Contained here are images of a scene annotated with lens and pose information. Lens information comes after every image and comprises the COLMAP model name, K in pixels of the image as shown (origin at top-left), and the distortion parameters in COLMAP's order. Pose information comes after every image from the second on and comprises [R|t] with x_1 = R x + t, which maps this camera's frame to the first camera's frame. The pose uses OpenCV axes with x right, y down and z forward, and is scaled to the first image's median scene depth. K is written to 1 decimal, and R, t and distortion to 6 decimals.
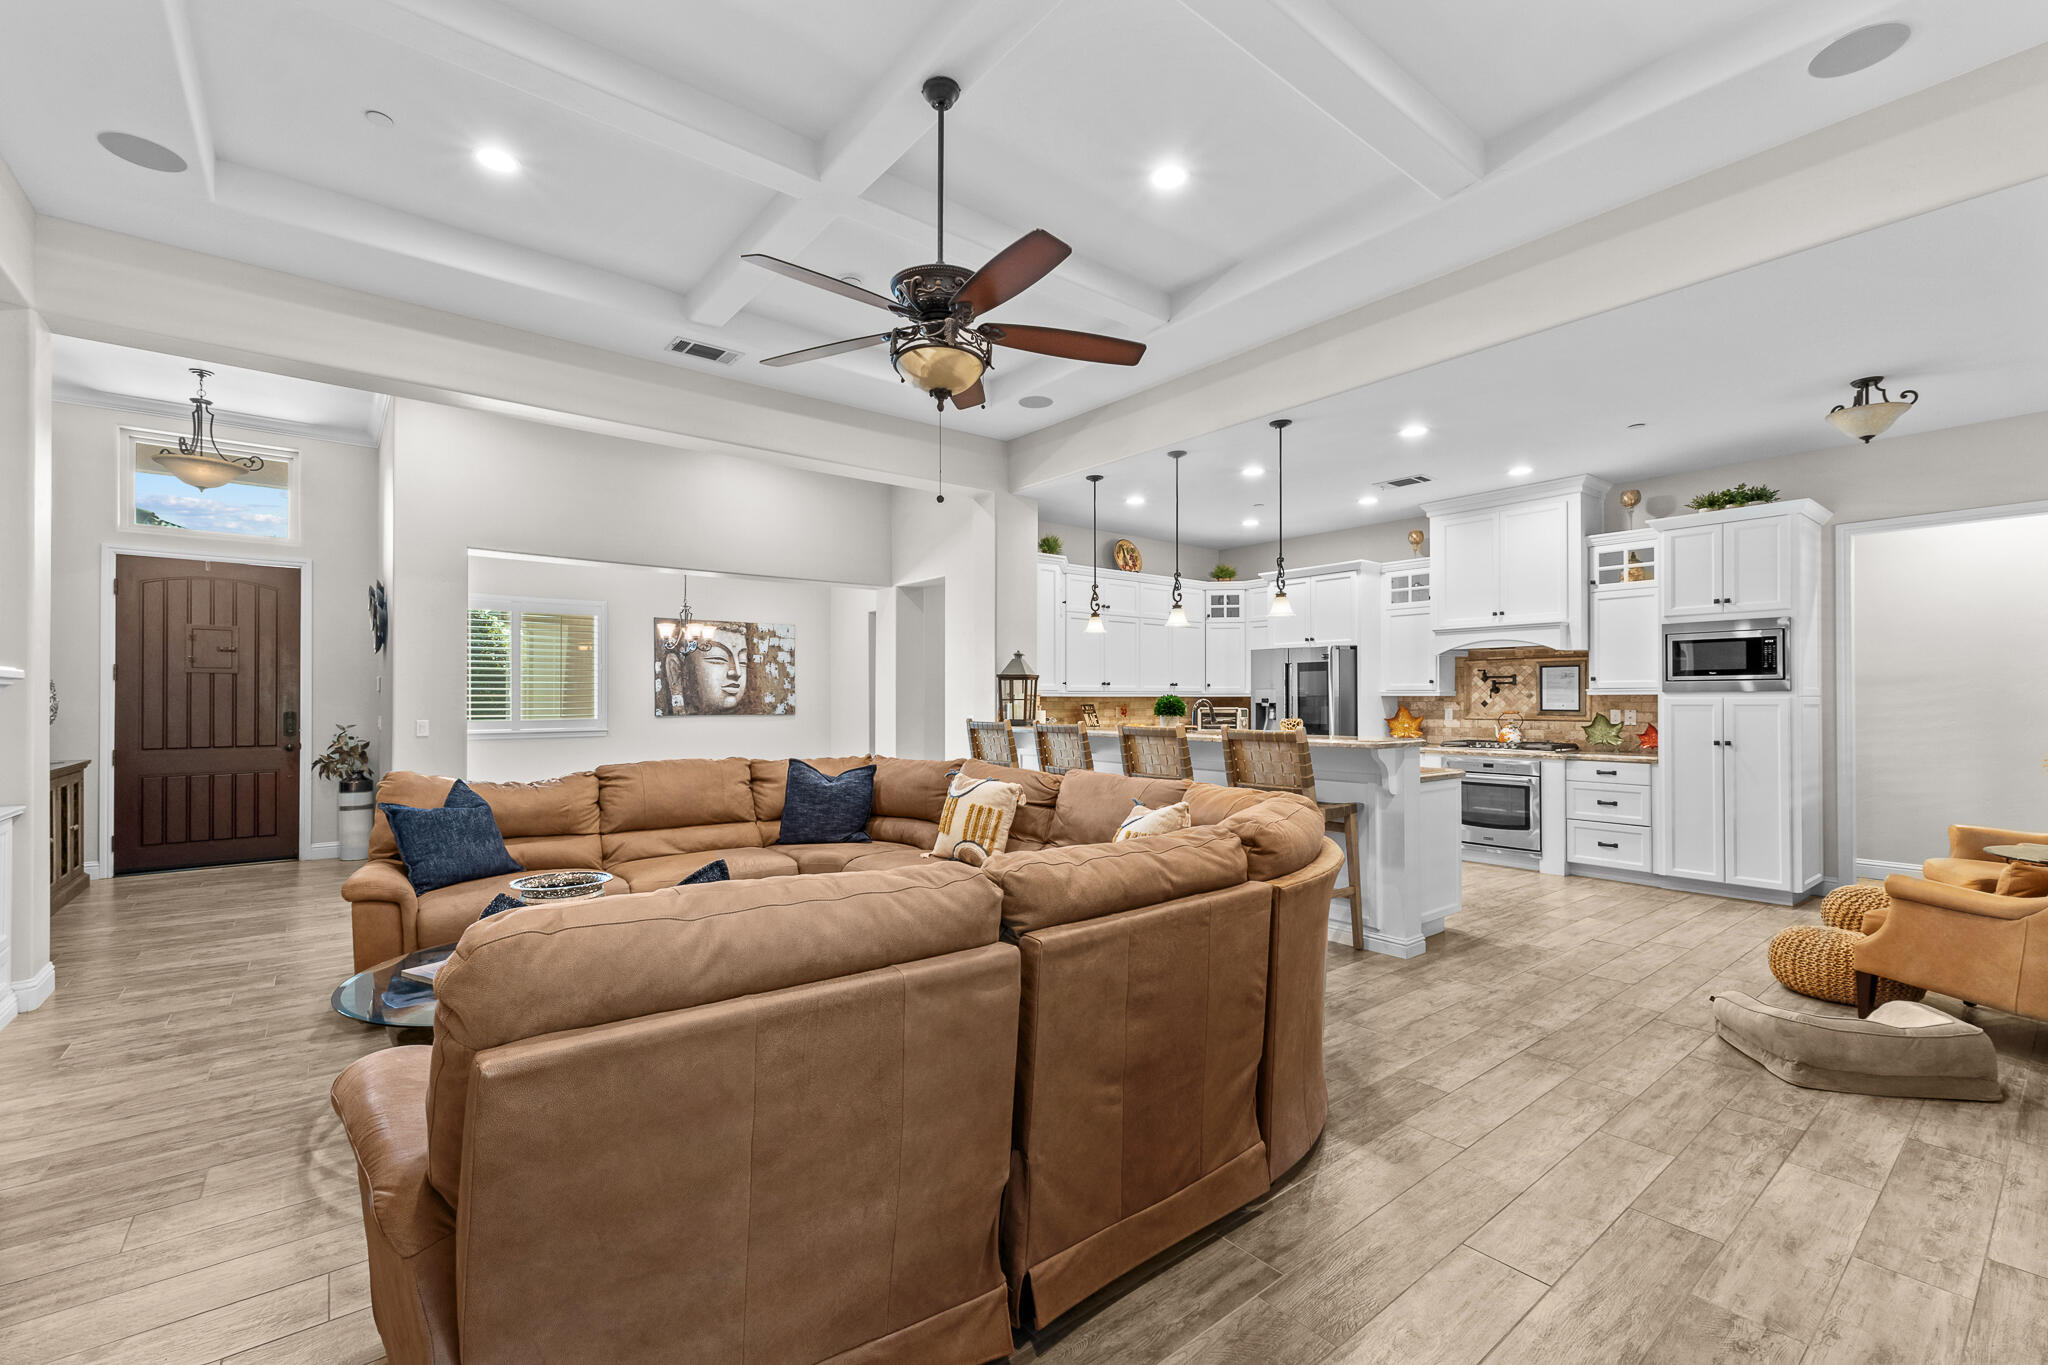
lens RADIAL K [[869.5, 0, 1031.5], [0, 869.5, 694.2], [0, 0, 1]] dist [0.005799, 0.001061]
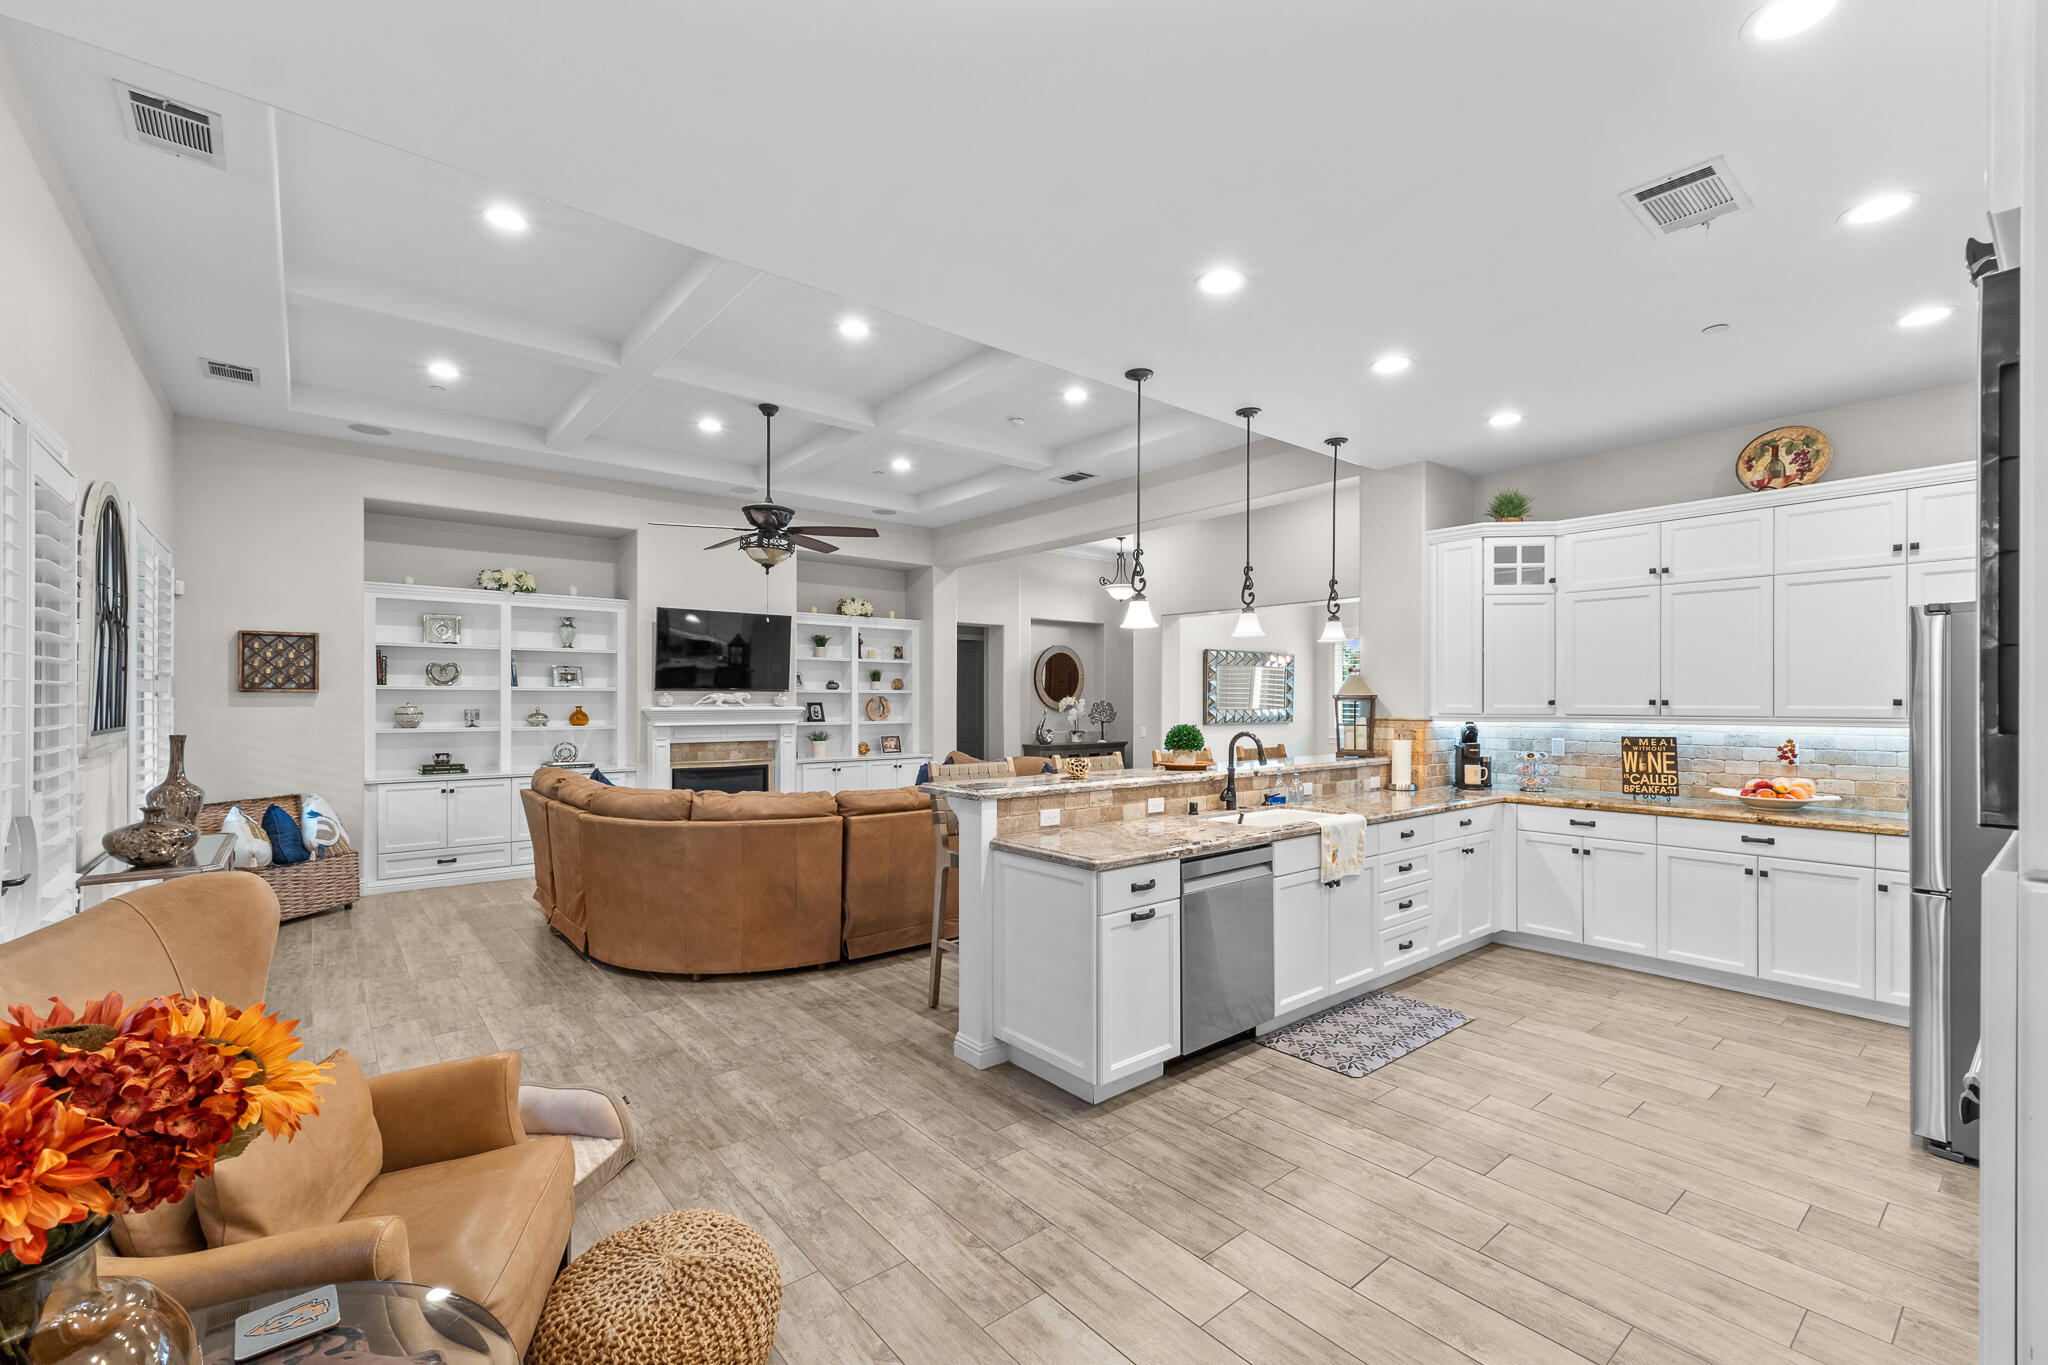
lens RADIAL K [[869.5, 0, 1026.0], [0, 869.5, 699.6], [0, 0, 1]] dist [0.005799, 0.001061]
pose [[0.010210, -0.000443, -0.999948, 0.826173], [0.005207, 0.999986, -0.000390, -0.019775], [0.999934, -0.005202, 0.010212, 0.700401]]
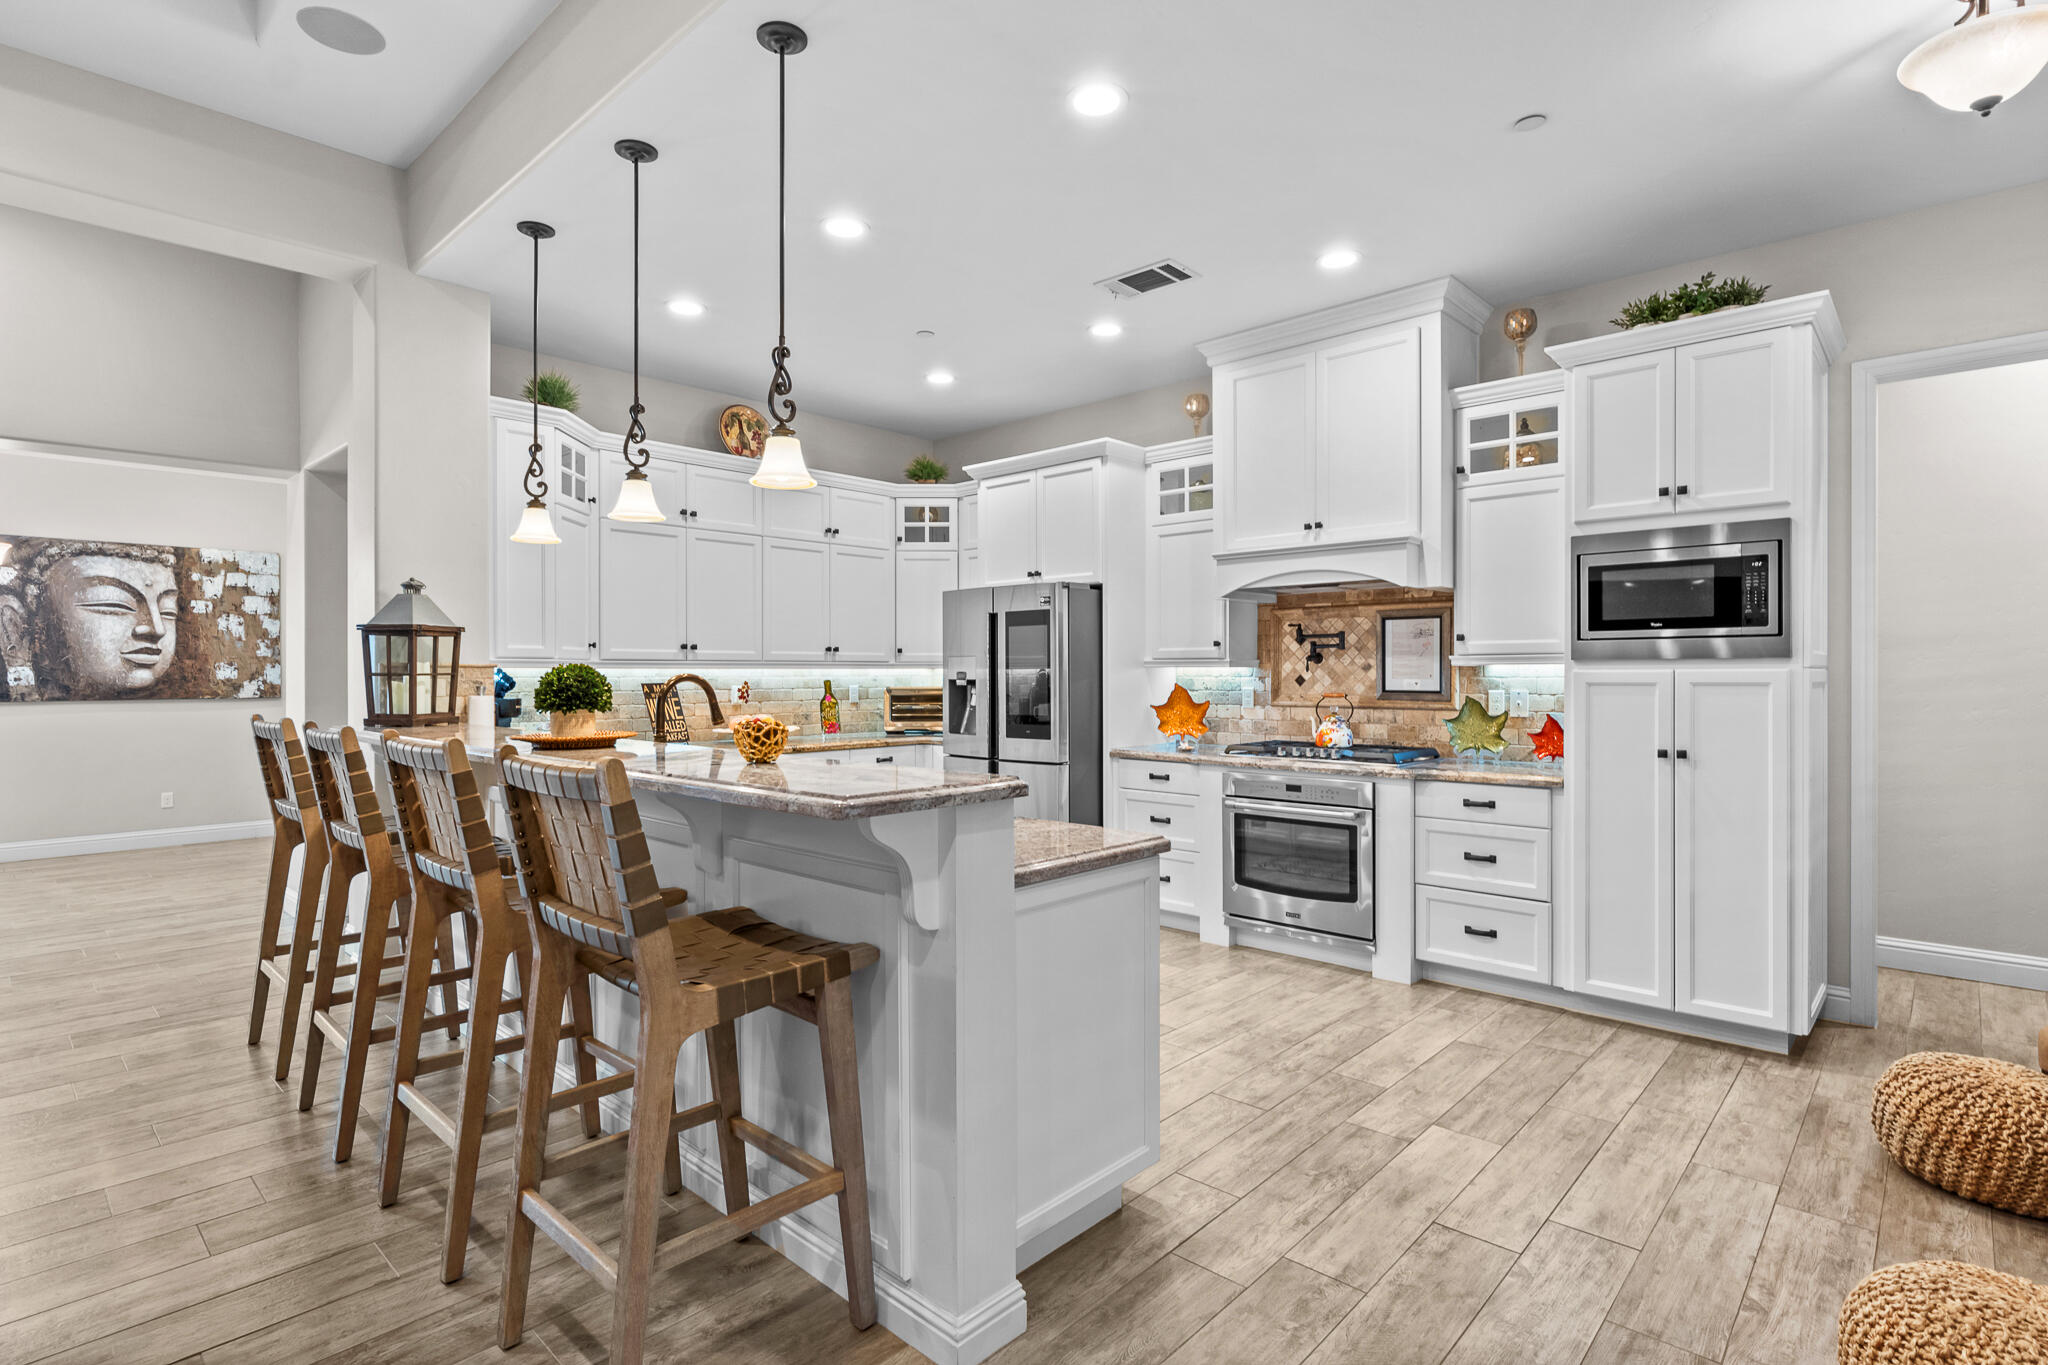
lens RADIAL K [[1003.0, 0, 1030.5], [0, 1003.0, 677.3], [0, 0, 1]] dist [-0.002190, -0.000519]
pose [[0.989411, -0.001471, 0.145132, 0.264043], [-0.000039, 0.999946, 0.010401, 0.001588], [-0.145140, -0.010297, 0.989358, 0.381148]]
